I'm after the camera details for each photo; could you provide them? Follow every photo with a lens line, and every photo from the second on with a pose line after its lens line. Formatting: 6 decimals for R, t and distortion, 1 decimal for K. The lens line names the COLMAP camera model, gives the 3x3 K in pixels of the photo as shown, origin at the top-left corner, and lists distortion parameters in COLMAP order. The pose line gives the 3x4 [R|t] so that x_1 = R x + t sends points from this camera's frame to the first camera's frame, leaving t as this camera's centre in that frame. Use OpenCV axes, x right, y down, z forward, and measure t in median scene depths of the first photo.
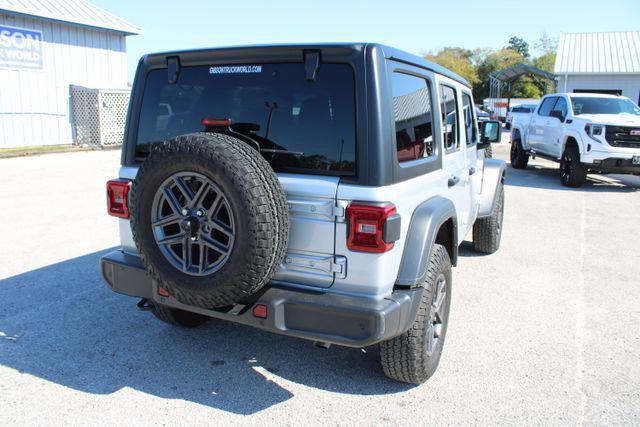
lens RADIAL K [[531.7, 0, 327.4], [0, 531.7, 210.4], [0, 0, 1]] dist [-0.156341, 0.121344]
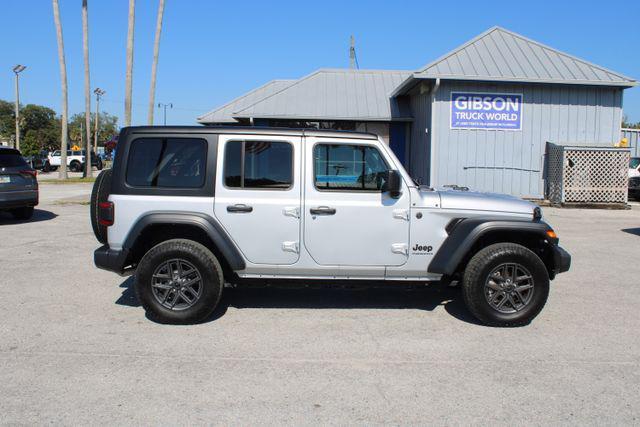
lens RADIAL K [[591.6, 0, 319.8], [0, 591.6, 213.8], [0, 0, 1]] dist [-0.108179, 0.031704]
pose [[0.430479, 0.074748, -0.899500, 0.502553], [-0.179540, 0.983742, -0.004175, -0.021669], [0.884564, 0.163293, 0.436900, 0.143530]]
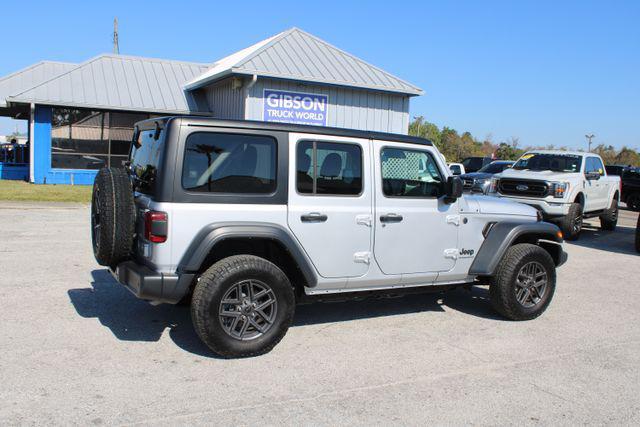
lens RADIAL K [[591.6, 0, 321.4], [0, 591.6, 216.3], [0, 0, 1]] dist [-0.108179, 0.031704]
pose [[0.794406, 0.075932, -0.602623, 0.313720], [-0.145444, 0.987071, -0.067358, 0.009127], [0.589717, 0.141157, 0.795179, -0.030639]]
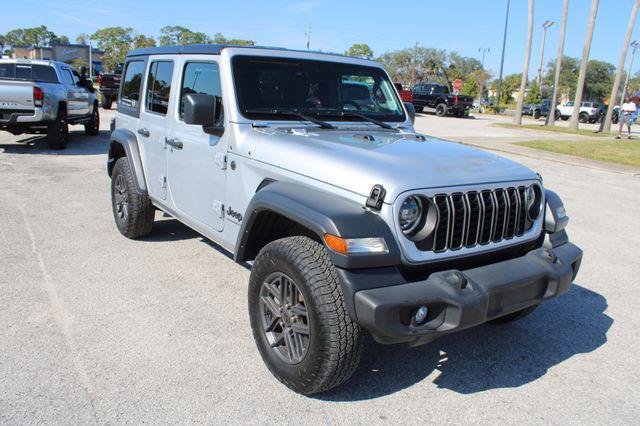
lens RADIAL K [[531.7, 0, 319.6], [0, 531.7, 210.2], [0, 0, 1]] dist [-0.156341, 0.121344]
pose [[-0.507732, 0.149493, -0.848446, 0.337283], [-0.227510, 0.926602, 0.299412, -0.107797], [0.830932, 0.345051, -0.436455, 0.581343]]
